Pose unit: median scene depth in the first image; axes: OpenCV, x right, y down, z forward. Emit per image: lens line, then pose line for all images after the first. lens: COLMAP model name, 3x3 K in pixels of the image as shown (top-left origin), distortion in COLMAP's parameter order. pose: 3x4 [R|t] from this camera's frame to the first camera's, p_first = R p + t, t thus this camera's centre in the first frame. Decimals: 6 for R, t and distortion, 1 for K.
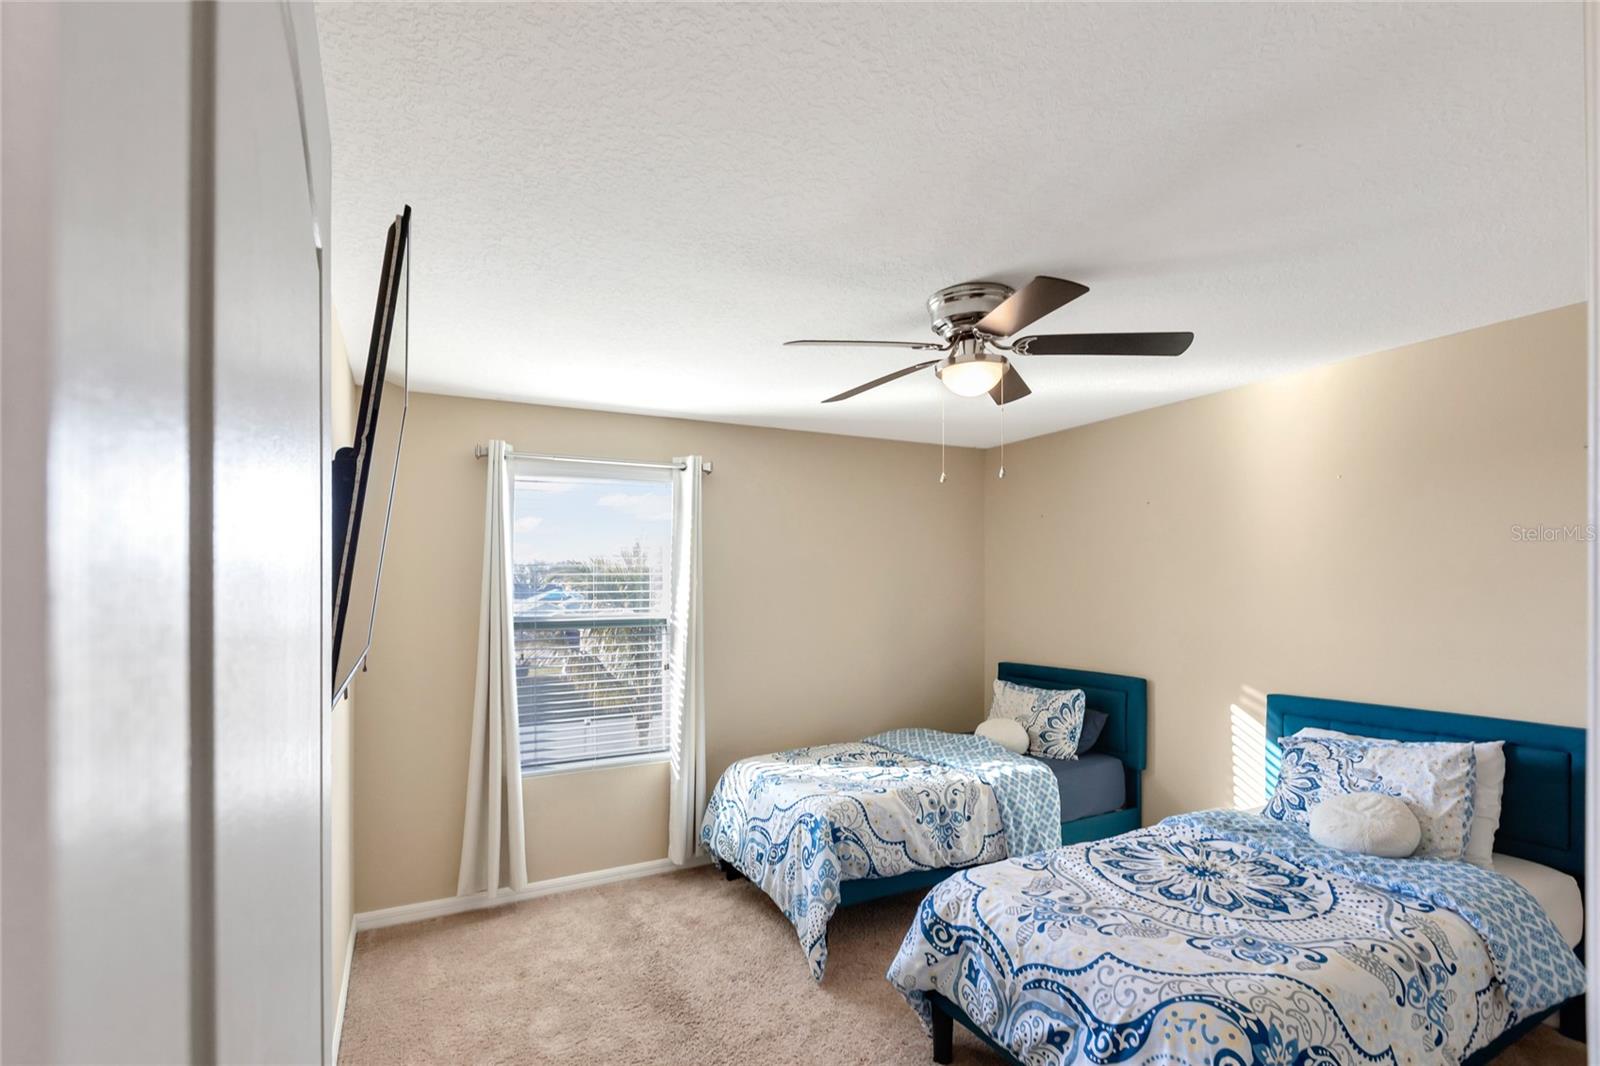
lens RADIAL K [[740.7, 0, 779.1], [0, 740.7, 586.8], [0, 0, 1]] dist [-0.001111, -0.000356]
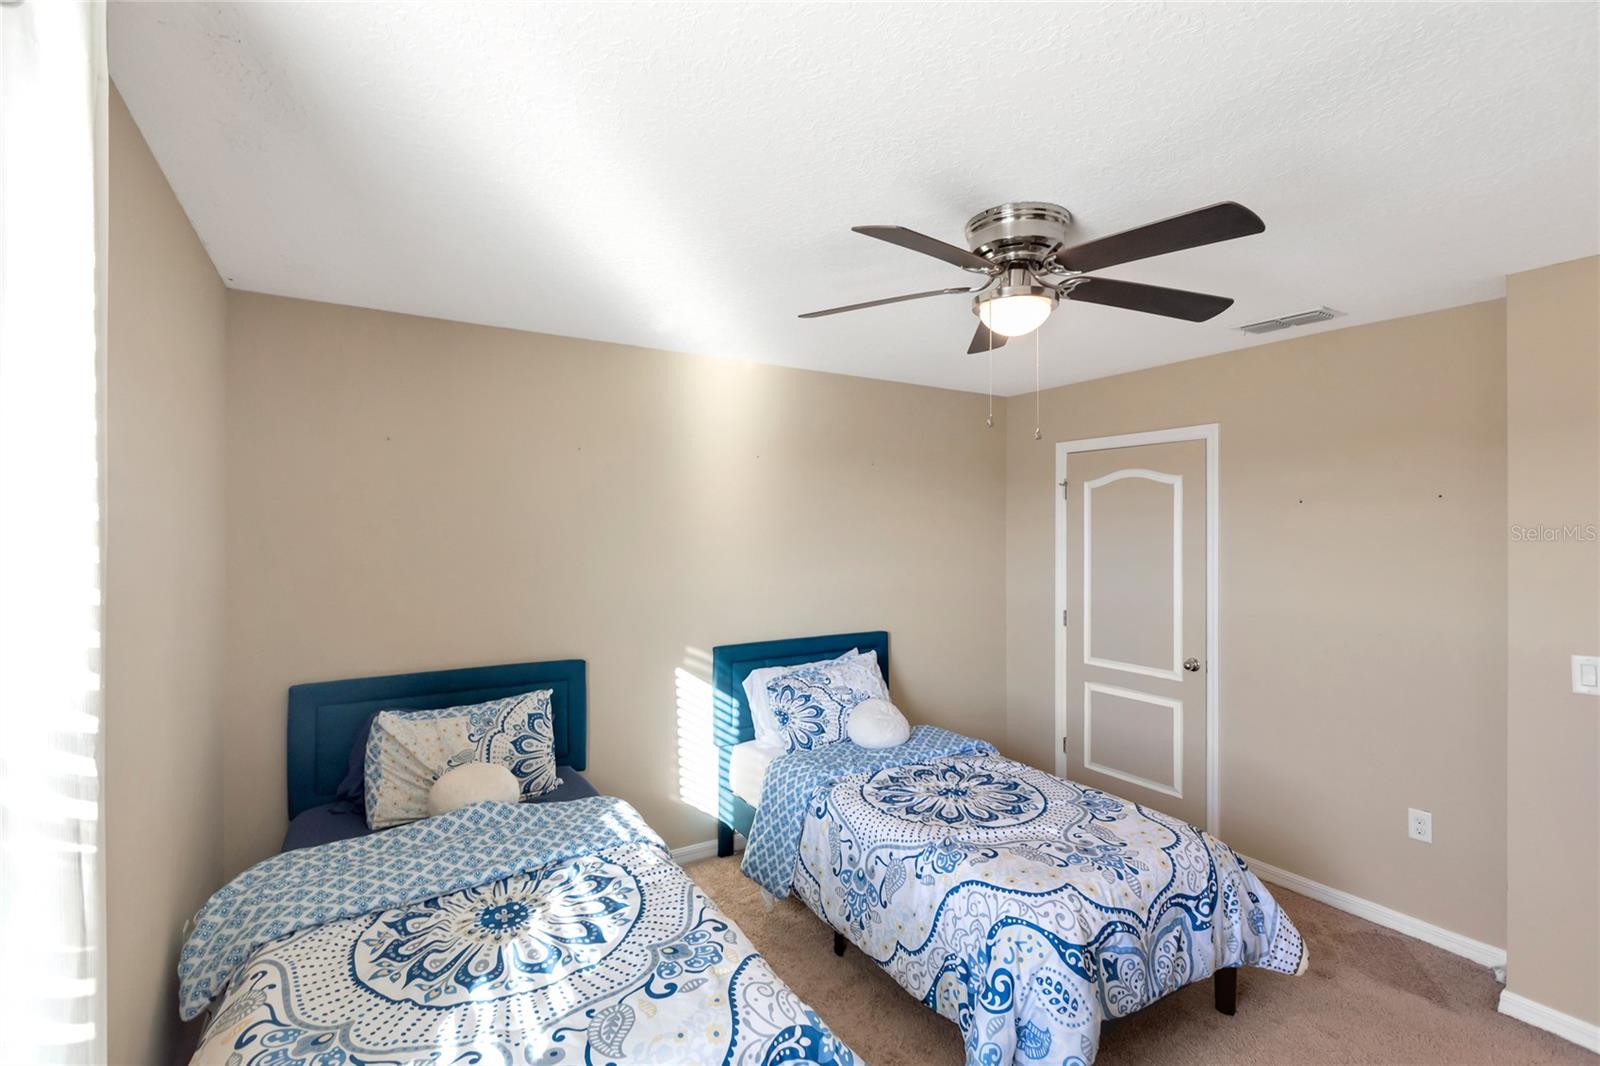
lens RADIAL K [[718.6, 0, 800.0], [0, 718.6, 533.0], [0, 0, 1]] dist [-0.001678, -0.000296]
pose [[-0.077402, 0.014130, 0.996900, -0.420658], [0.006585, 0.999885, -0.013661, -0.012374], [-0.996978, 0.005508, -0.077487, 0.998871]]
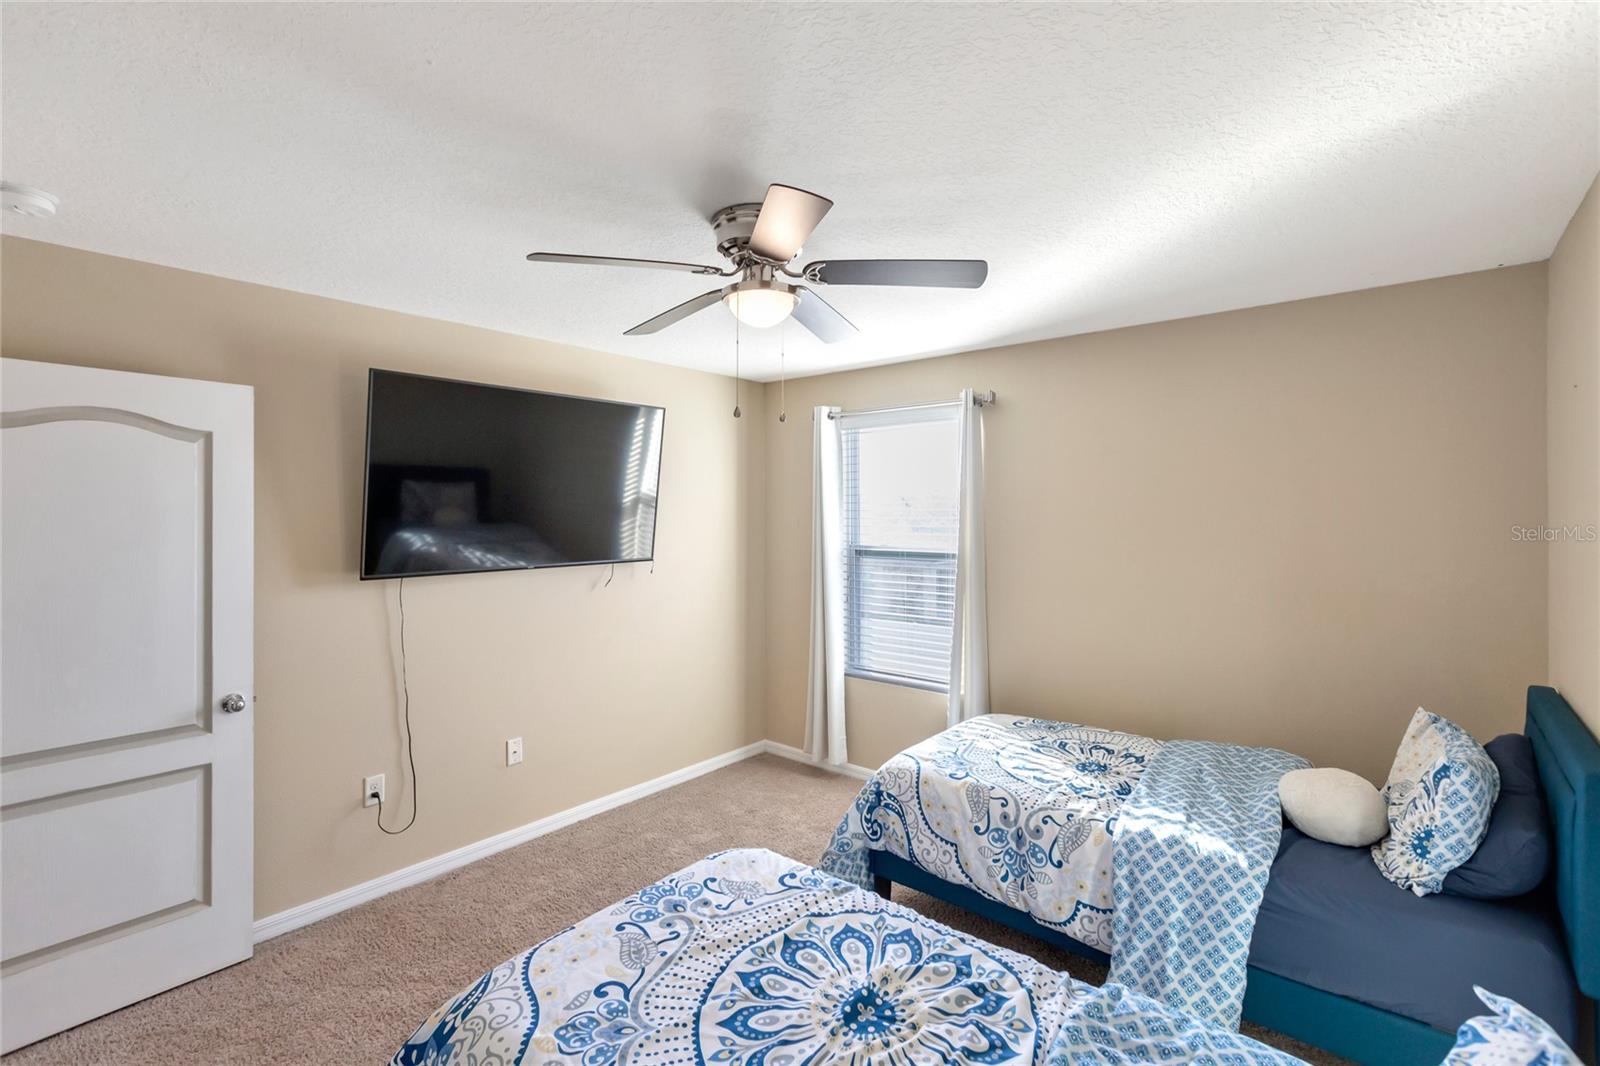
lens RADIAL K [[726.9, 0, 801.9], [0, 726.9, 511.9], [0, 0, 1]] dist [-0.001066, -0.000543]
pose [[0.393026, 0.014525, -0.919413, 0.829748], [-0.003861, 0.999892, 0.014146, -0.031561], [0.919519, -0.002010, 0.393040, 0.532970]]
